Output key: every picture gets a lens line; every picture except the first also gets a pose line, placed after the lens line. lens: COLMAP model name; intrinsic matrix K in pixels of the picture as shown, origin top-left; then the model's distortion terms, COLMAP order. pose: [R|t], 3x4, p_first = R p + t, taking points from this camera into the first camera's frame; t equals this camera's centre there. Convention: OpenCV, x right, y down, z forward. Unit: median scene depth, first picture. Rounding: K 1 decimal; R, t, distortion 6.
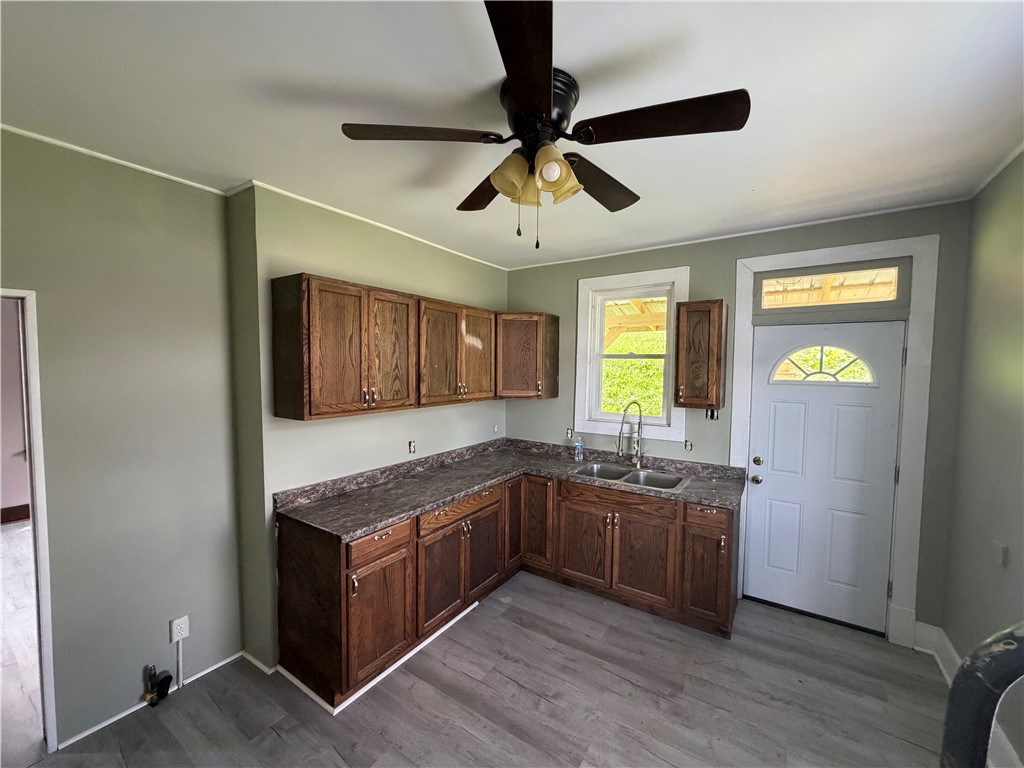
lens RADIAL K [[410.7, 0, 513.8], [0, 410.7, 386.2], [0, 0, 1]] dist [0.001889, 0.000878]
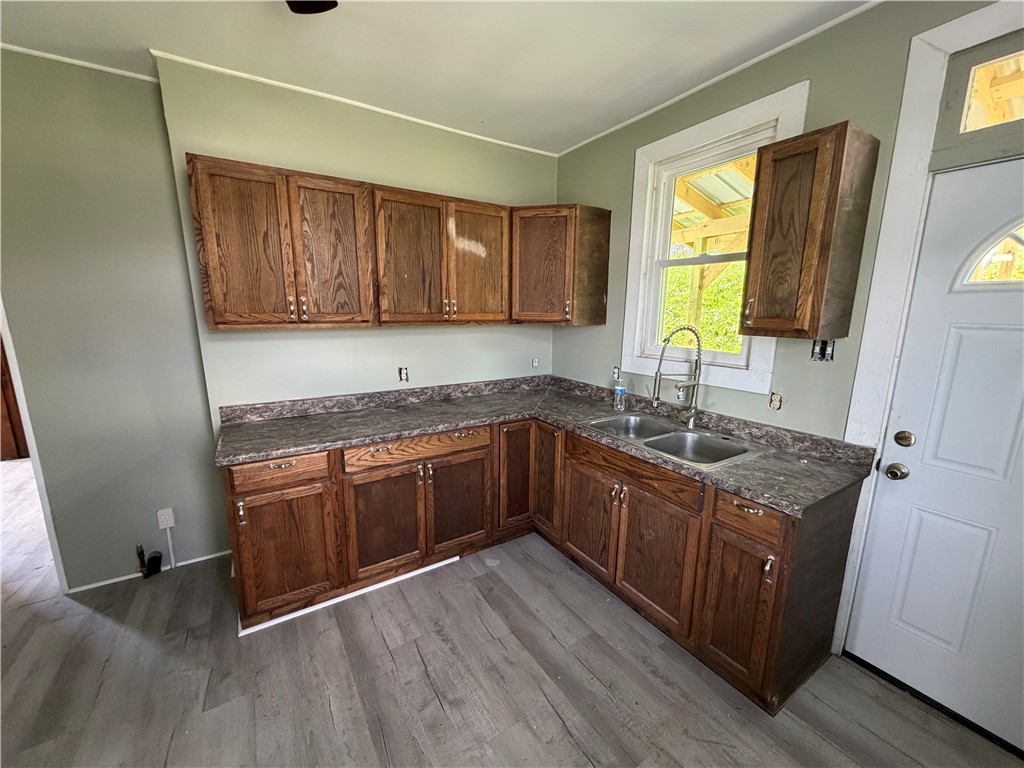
lens RADIAL K [[410.7, 0, 510.8], [0, 410.7, 386.6], [0, 0, 1]] dist [0.001889, 0.000878]
pose [[0.914918, 0.074609, -0.396685, 0.347545], [-0.020026, 0.989949, 0.140001, 0.051245], [0.403143, -0.120145, 0.907216, 0.322971]]
